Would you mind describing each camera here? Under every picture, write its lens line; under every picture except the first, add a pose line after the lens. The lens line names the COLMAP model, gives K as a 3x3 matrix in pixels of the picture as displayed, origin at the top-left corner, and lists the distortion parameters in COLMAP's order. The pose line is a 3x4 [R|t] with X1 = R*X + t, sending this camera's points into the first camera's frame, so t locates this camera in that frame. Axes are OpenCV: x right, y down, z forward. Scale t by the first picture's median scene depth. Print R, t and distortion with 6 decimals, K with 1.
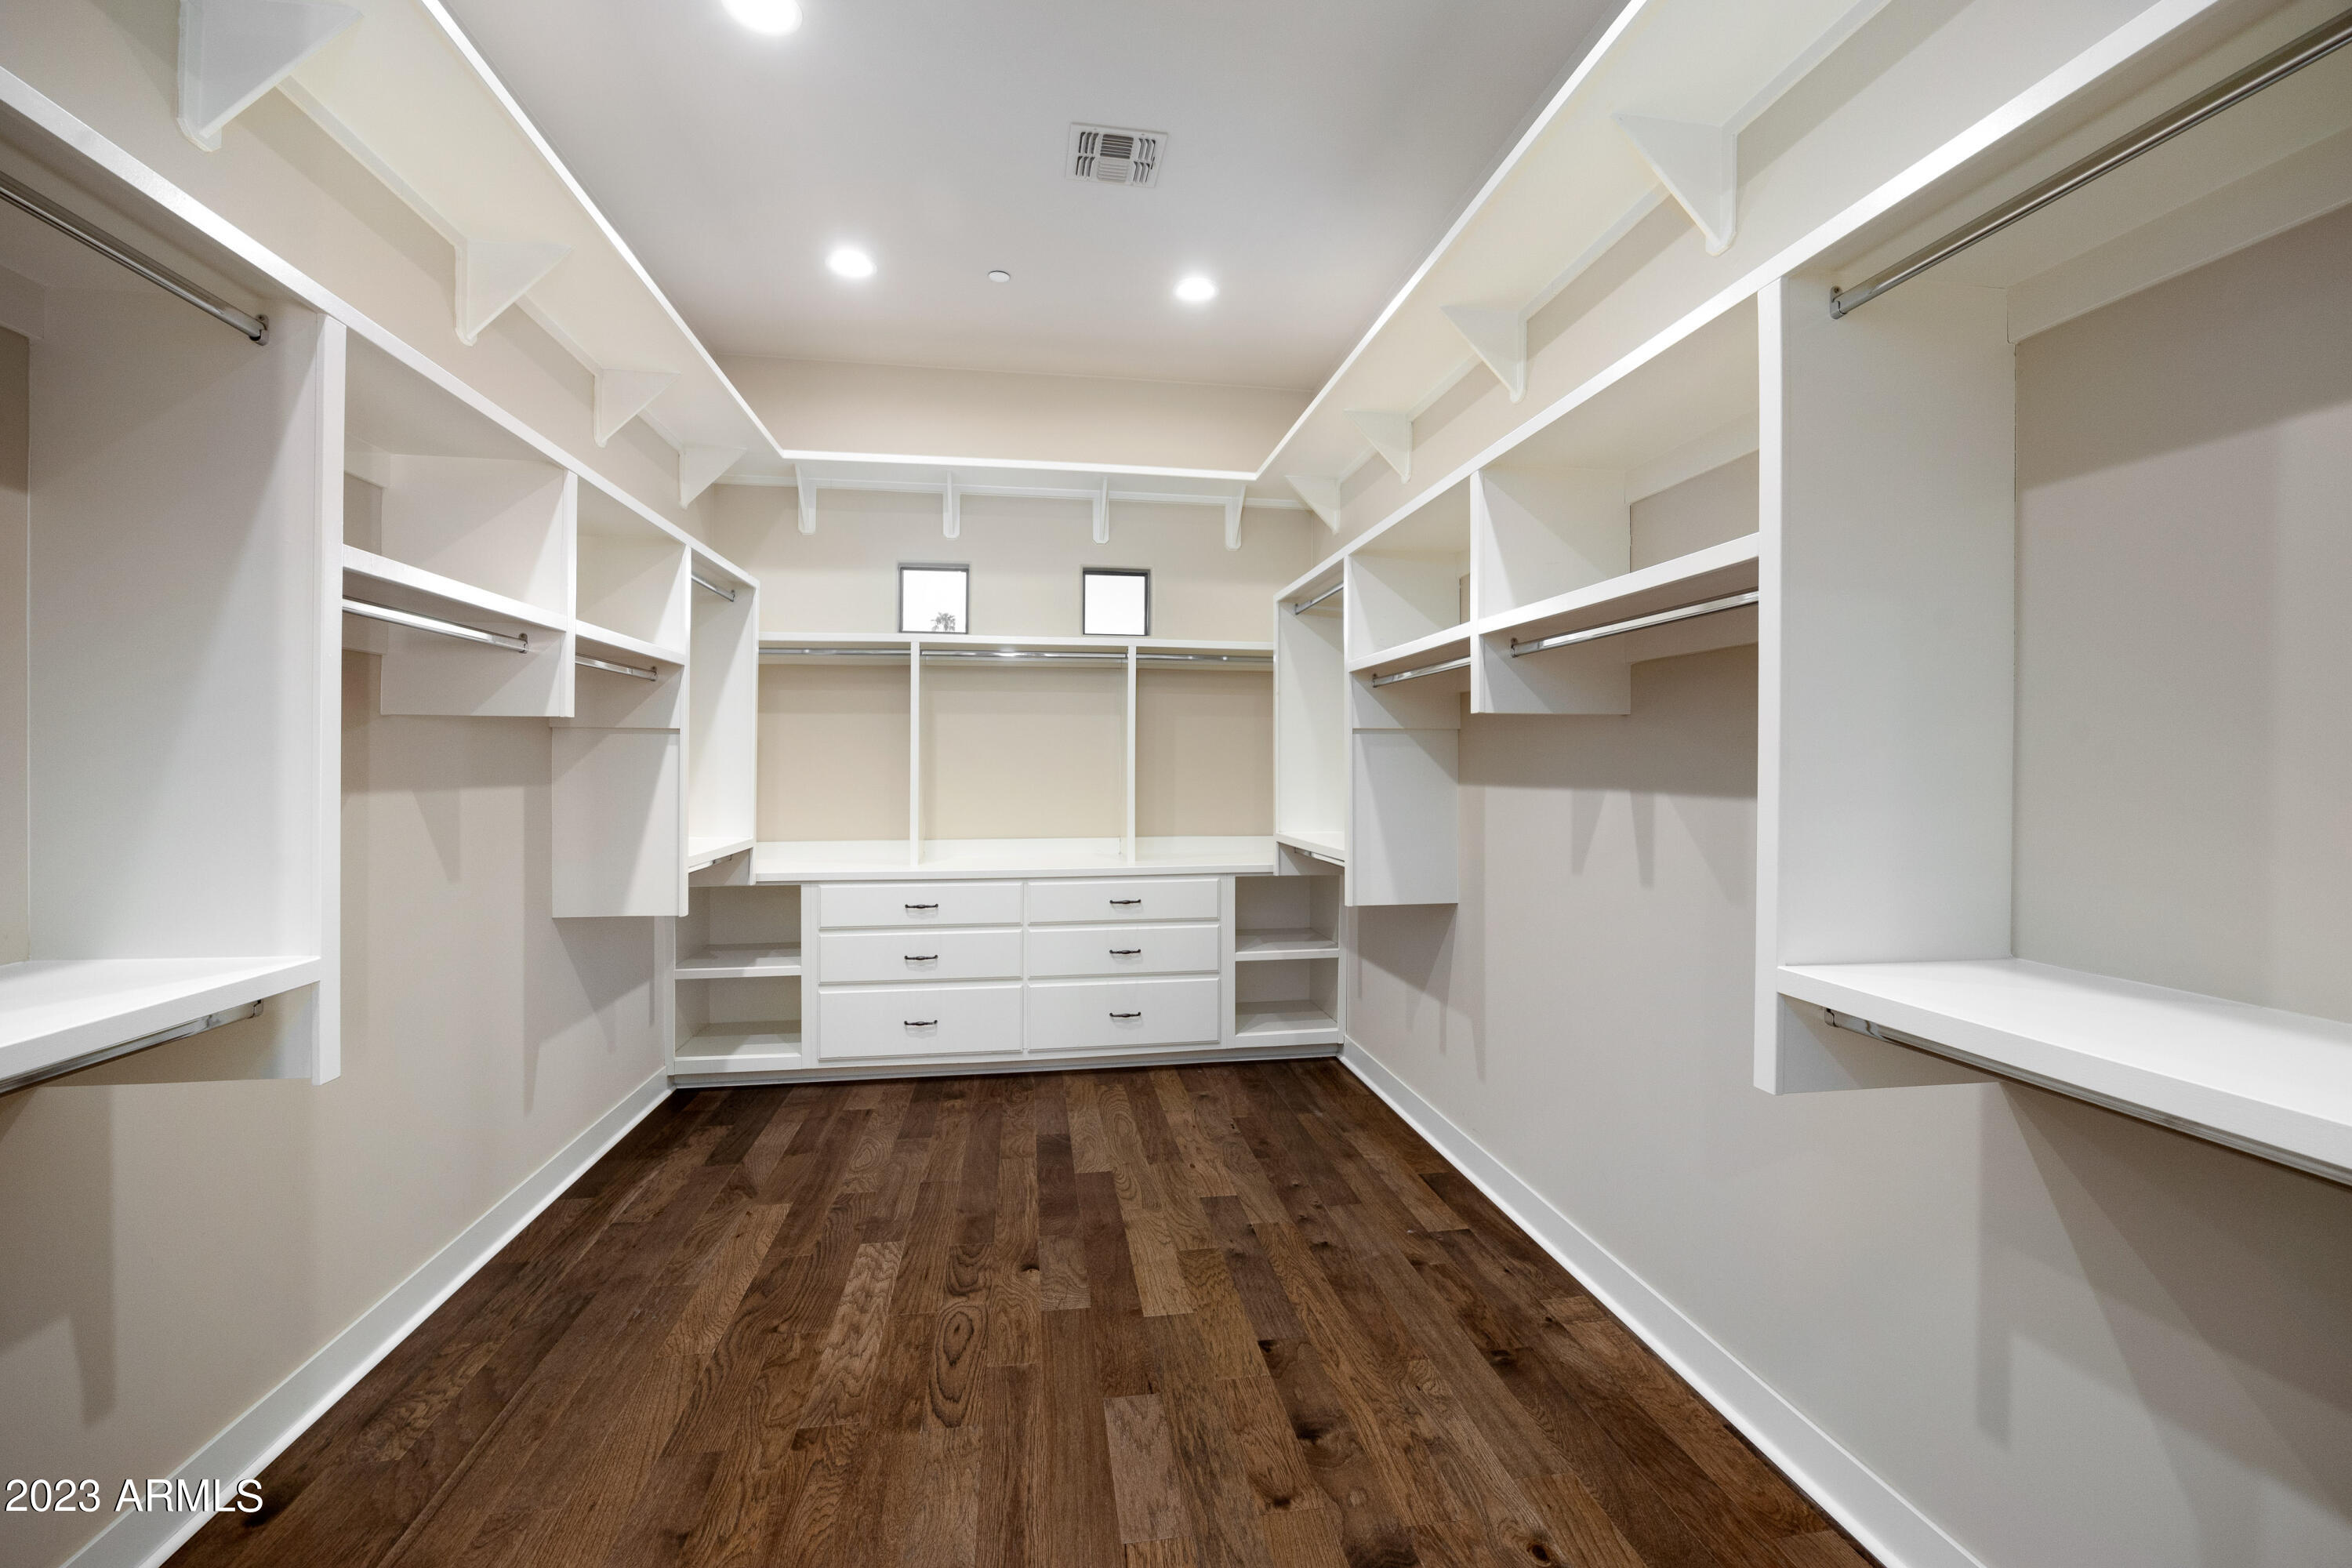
lens RADIAL K [[1008.5, 0, 1178.1], [0, 1008.5, 776.9], [0, 0, 1]] dist [-0.029736, 0.000883]
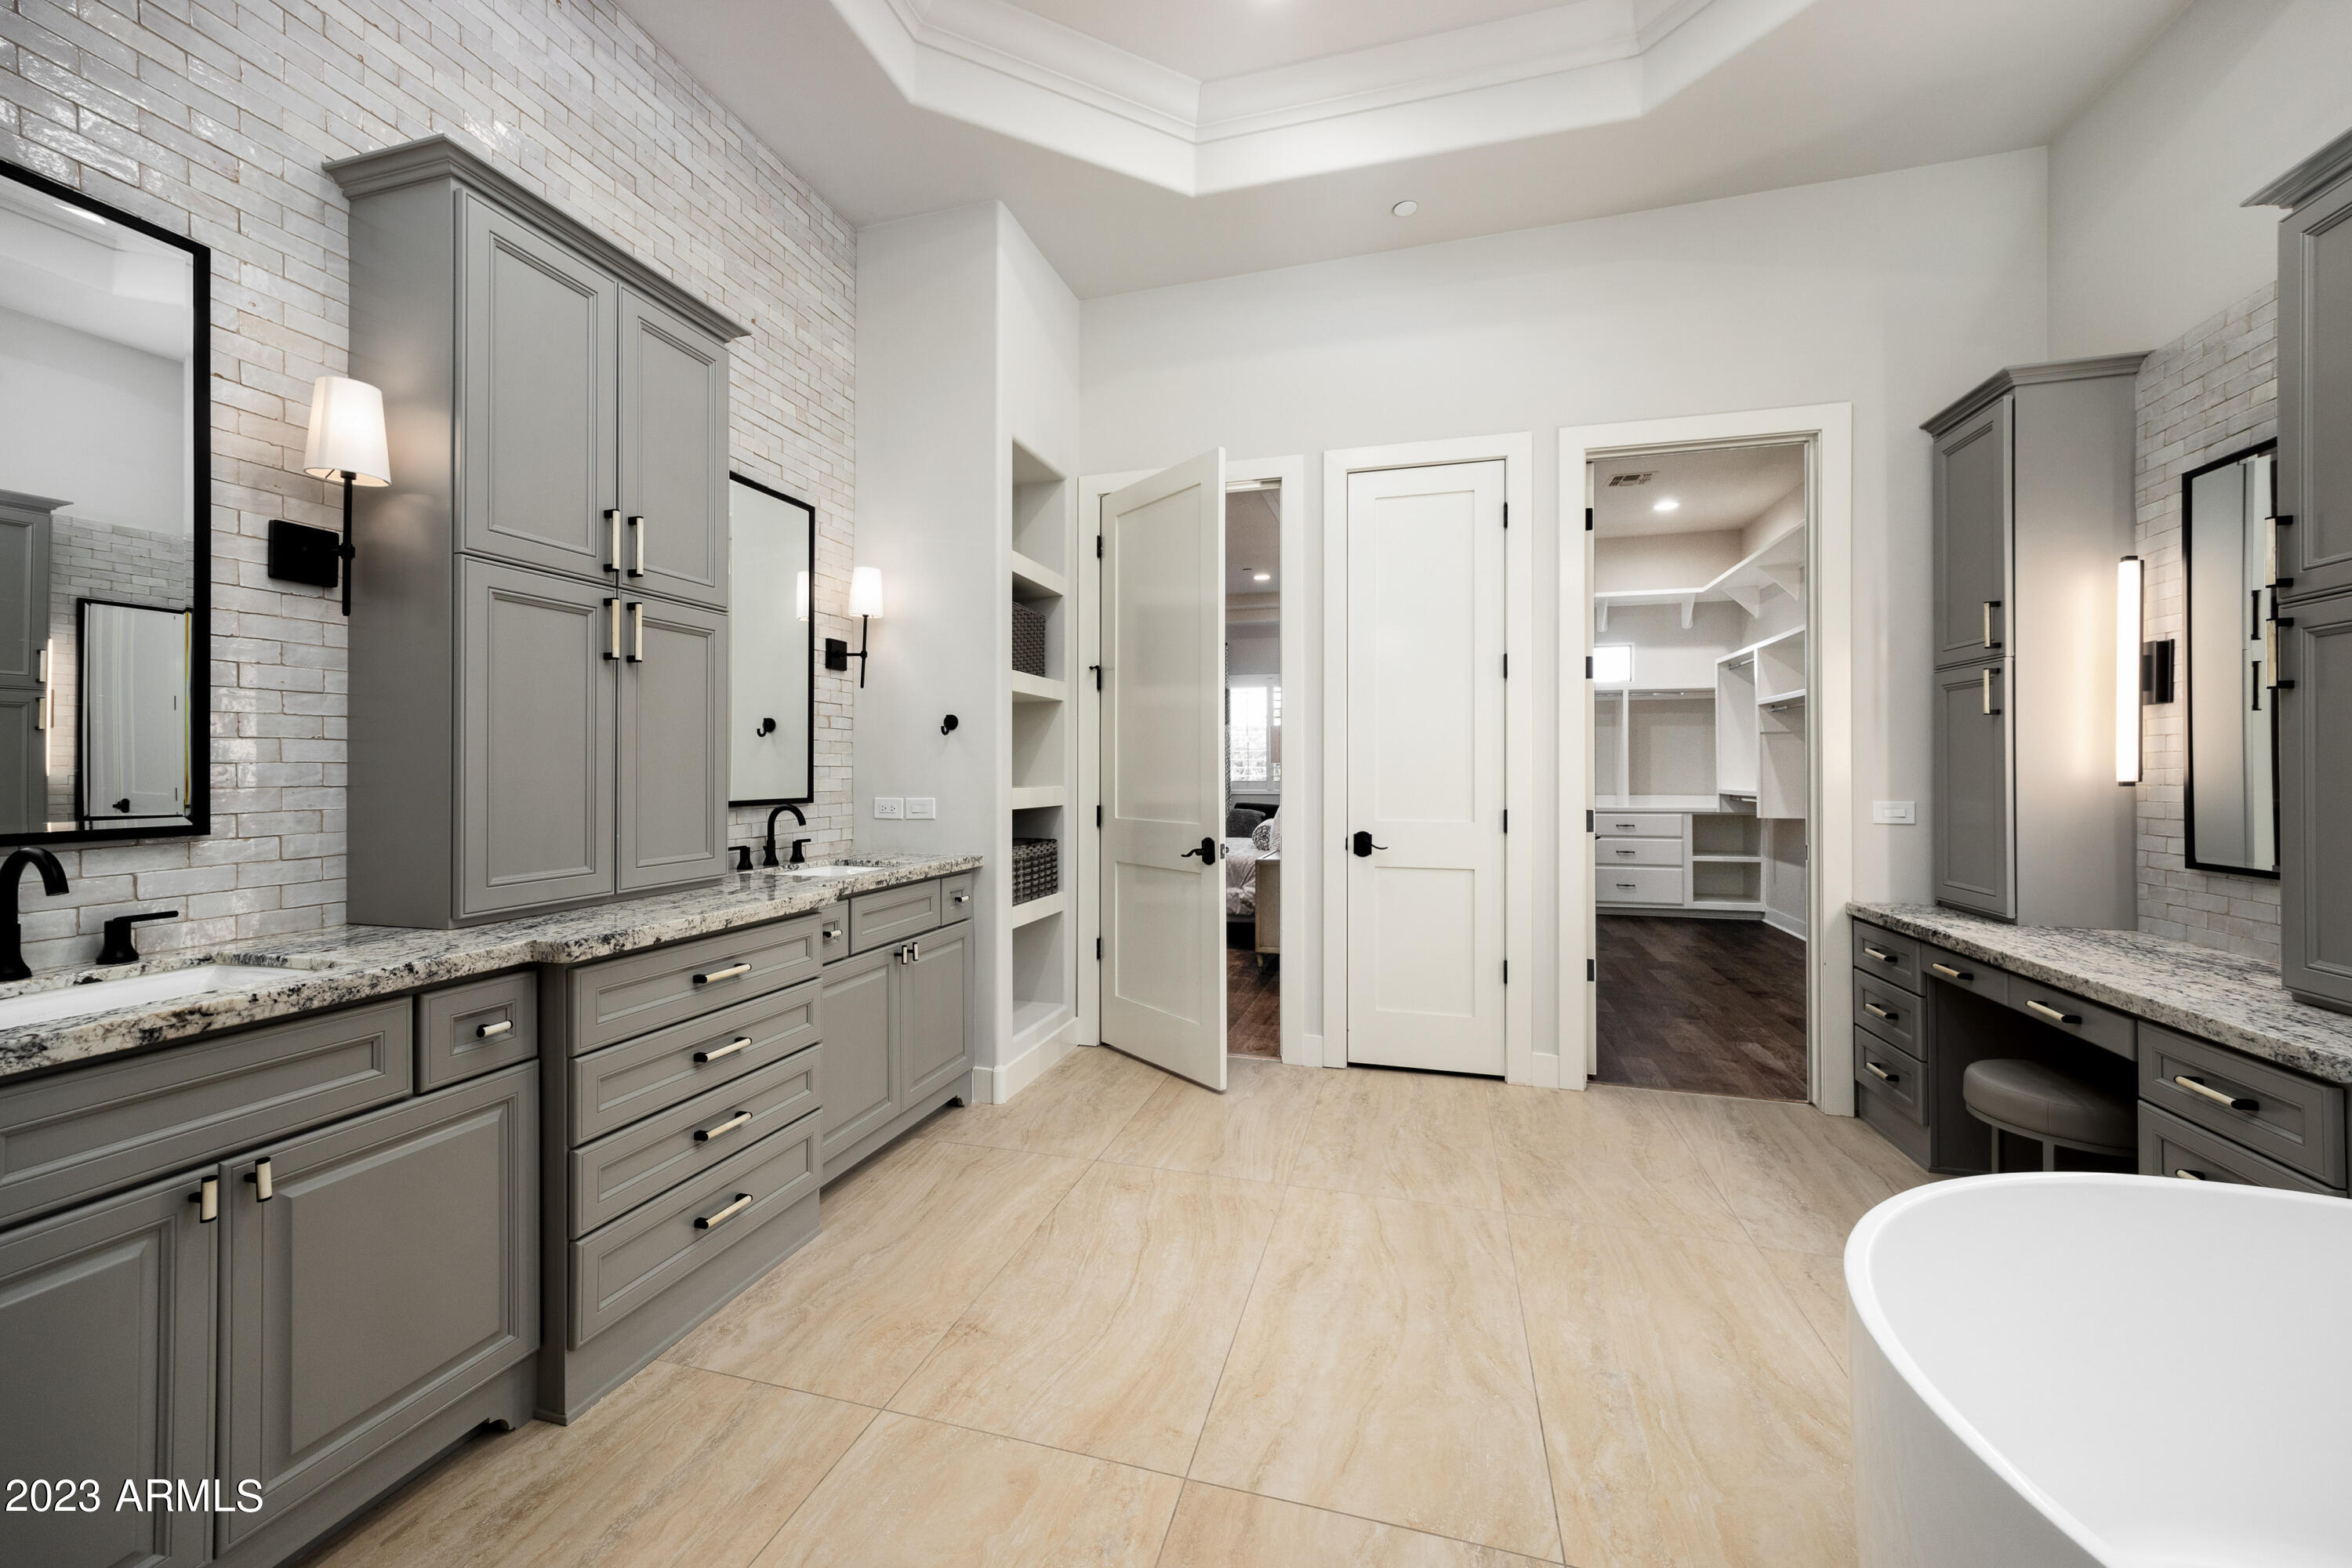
lens RADIAL K [[928.9, 0, 1168.0], [0, 928.9, 777.9], [0, 0, 1]] dist [0.014563, 0.000142]
pose [[0.904906, -0.011026, -0.425469, -0.084346], [0.008572, 0.999934, -0.007680, 0.037585], [0.425526, 0.003303, 0.904940, -0.945289]]
